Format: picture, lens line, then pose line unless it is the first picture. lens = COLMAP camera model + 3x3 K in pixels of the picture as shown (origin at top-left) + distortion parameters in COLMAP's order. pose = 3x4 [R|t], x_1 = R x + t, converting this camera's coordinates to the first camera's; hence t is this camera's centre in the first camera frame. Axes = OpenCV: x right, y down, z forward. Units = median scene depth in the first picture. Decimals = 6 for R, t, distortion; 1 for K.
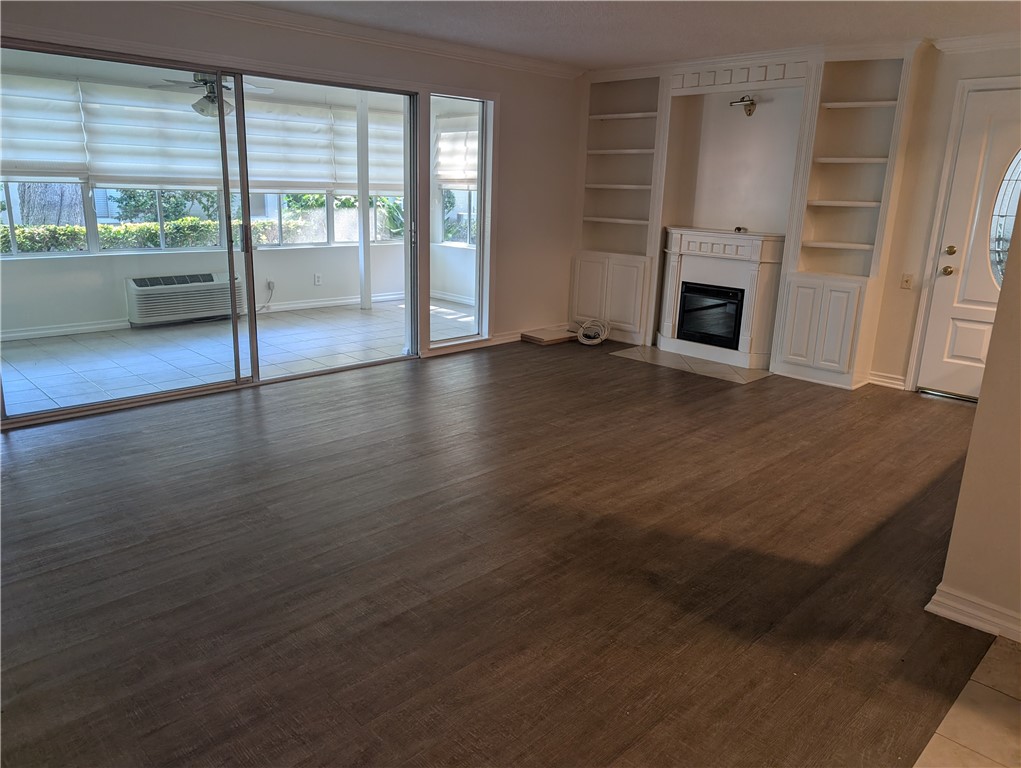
lens RADIAL K [[736.5, 0, 501.7], [0, 736.5, 375.6], [0, 0, 1]] dist [0.028248, -0.025908]
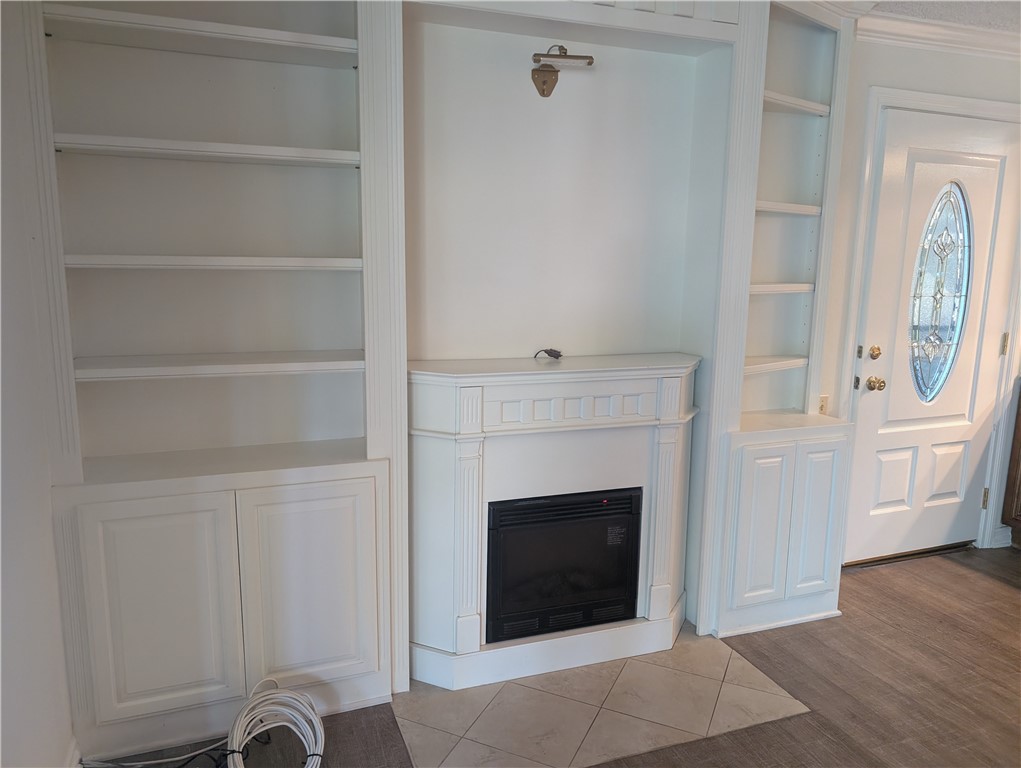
lens RADIAL K [[736.5, 0, 502.5], [0, 736.5, 385.9], [0, 0, 1]] dist [0.028248, -0.025908]
pose [[0.395118, -0.175819, 0.901648, -0.088527], [0.230264, 0.969134, 0.088073, -0.224142], [-0.889303, 0.172818, 0.423408, 0.841647]]
